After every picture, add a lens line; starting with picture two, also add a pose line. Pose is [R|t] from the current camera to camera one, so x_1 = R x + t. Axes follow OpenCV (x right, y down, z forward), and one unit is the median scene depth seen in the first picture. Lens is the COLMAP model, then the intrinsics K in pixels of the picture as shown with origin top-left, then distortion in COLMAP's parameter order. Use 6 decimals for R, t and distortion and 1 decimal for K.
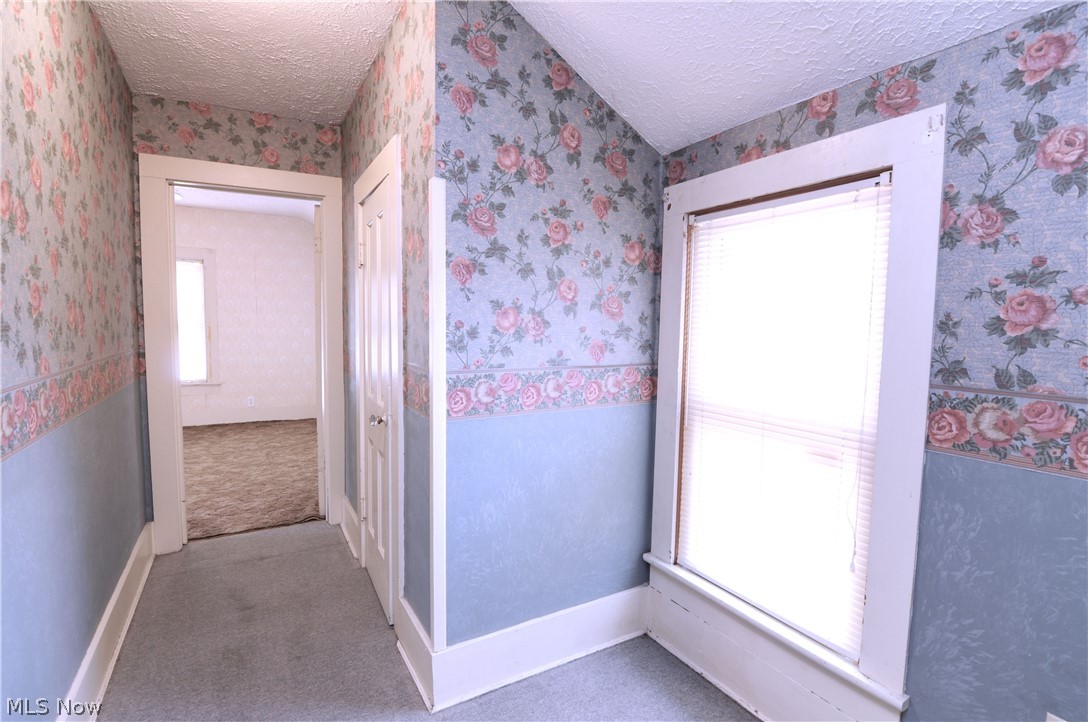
lens RADIAL K [[522.7, 0, 544.9], [0, 522.7, 361.8], [0, 0, 1]] dist [-0.017151, -0.004757]
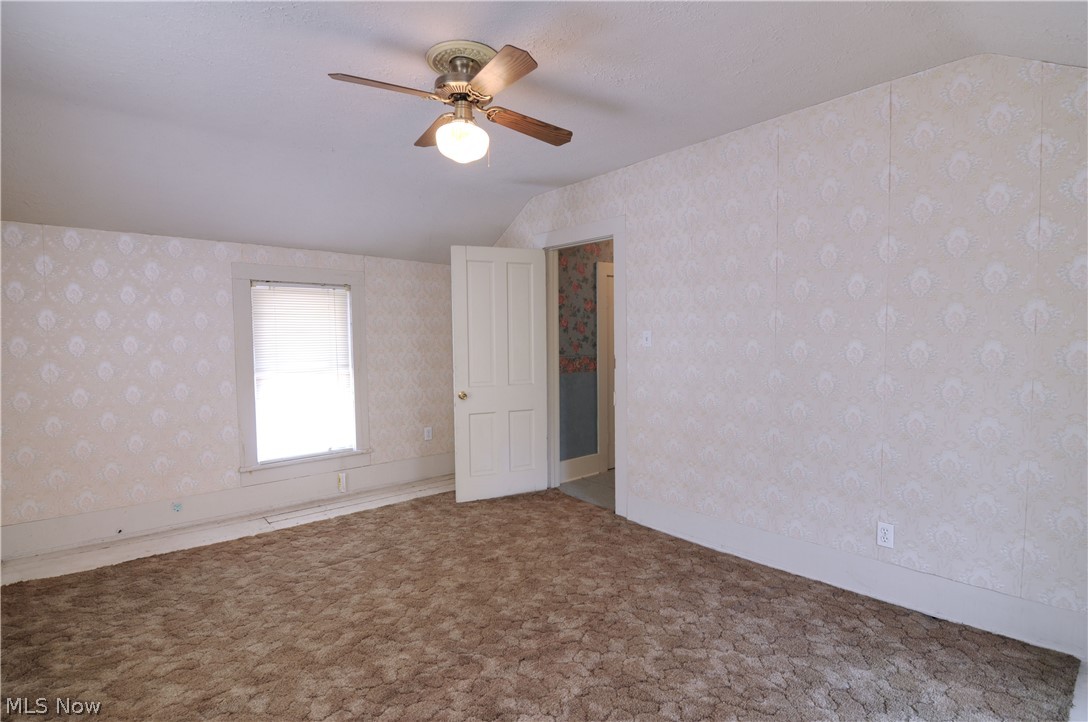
lens RADIAL K [[522.7, 0, 543.7], [0, 522.7, 361.0], [0, 0, 1]] dist [-0.017151, -0.004757]
pose [[-0.185204, -0.062024, 0.980741, -1.368771], [0.081483, 0.993600, 0.078225, -0.100343], [-0.979316, 0.094402, -0.178965, 0.988149]]
